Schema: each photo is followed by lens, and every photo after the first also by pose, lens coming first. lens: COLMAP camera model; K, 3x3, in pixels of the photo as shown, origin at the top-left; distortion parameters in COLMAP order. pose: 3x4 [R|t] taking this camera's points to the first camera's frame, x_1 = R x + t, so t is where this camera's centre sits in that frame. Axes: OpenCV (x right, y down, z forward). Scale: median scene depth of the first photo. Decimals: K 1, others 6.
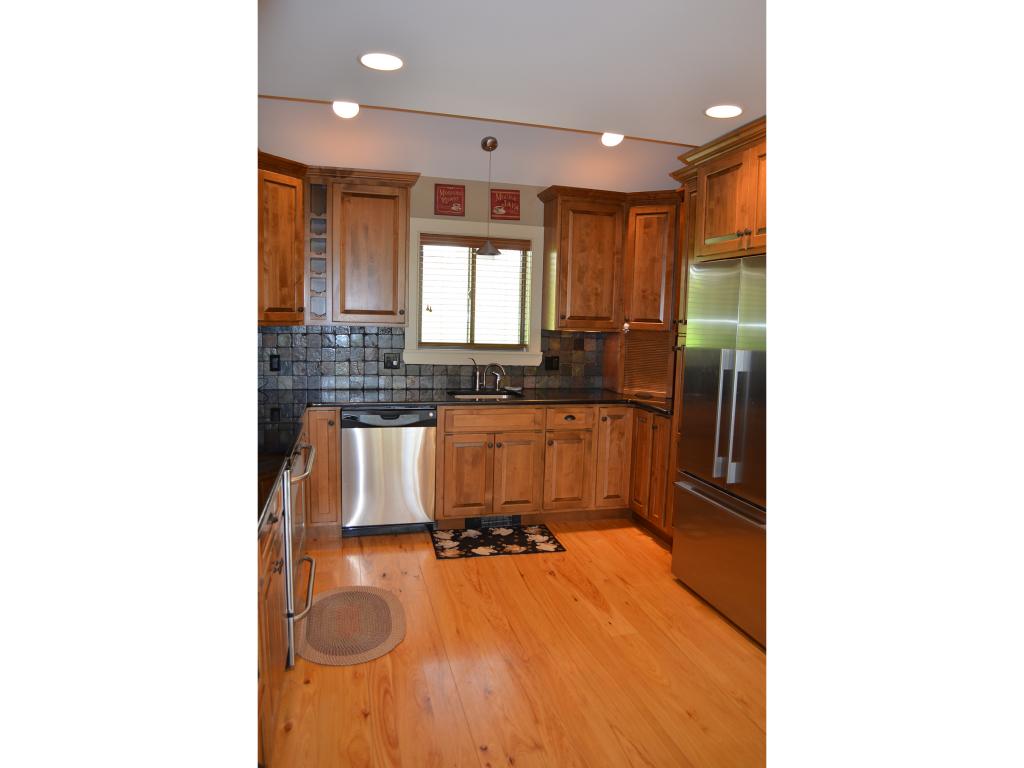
lens RADIAL K [[610.3, 0, 517.2], [0, 610.3, 377.8], [0, 0, 1]] dist [-0.078265, 0.000950]
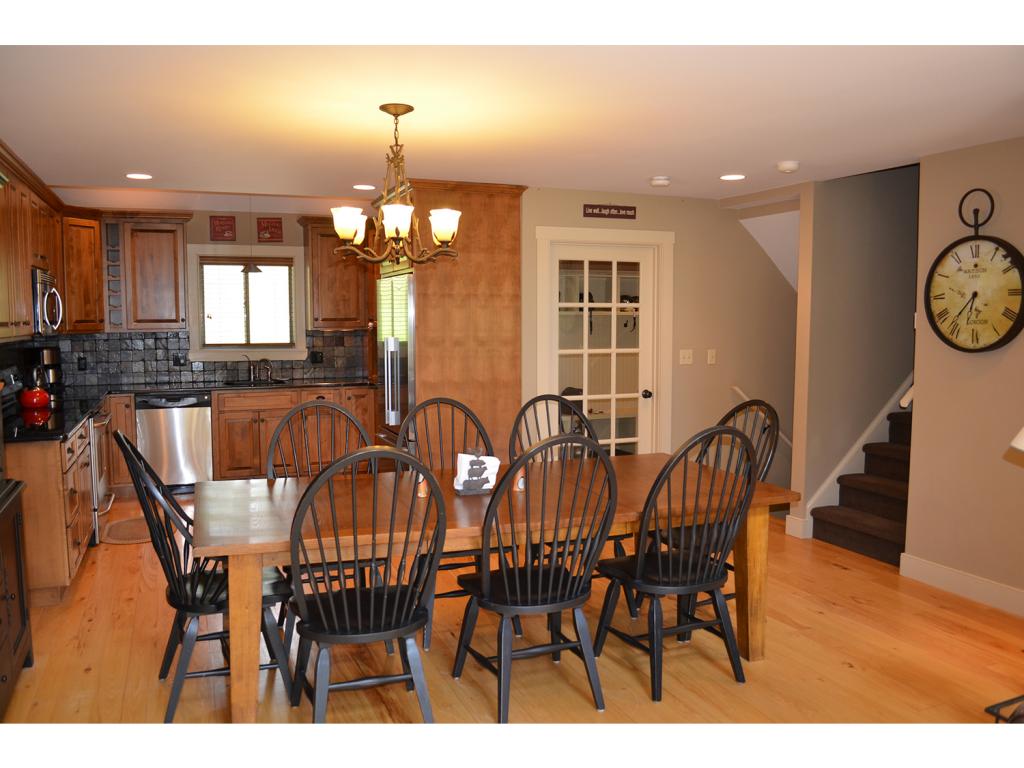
lens RADIAL K [[814.9, 0, 503.0], [0, 814.9, 381.5], [0, 0, 1]] dist [-0.077548, 0.009581]
pose [[0.993913, -0.039680, 0.102778, 0.300731], [0.041889, 0.998933, -0.019422, 0.082344], [-0.101897, 0.023609, 0.994515, -0.750505]]
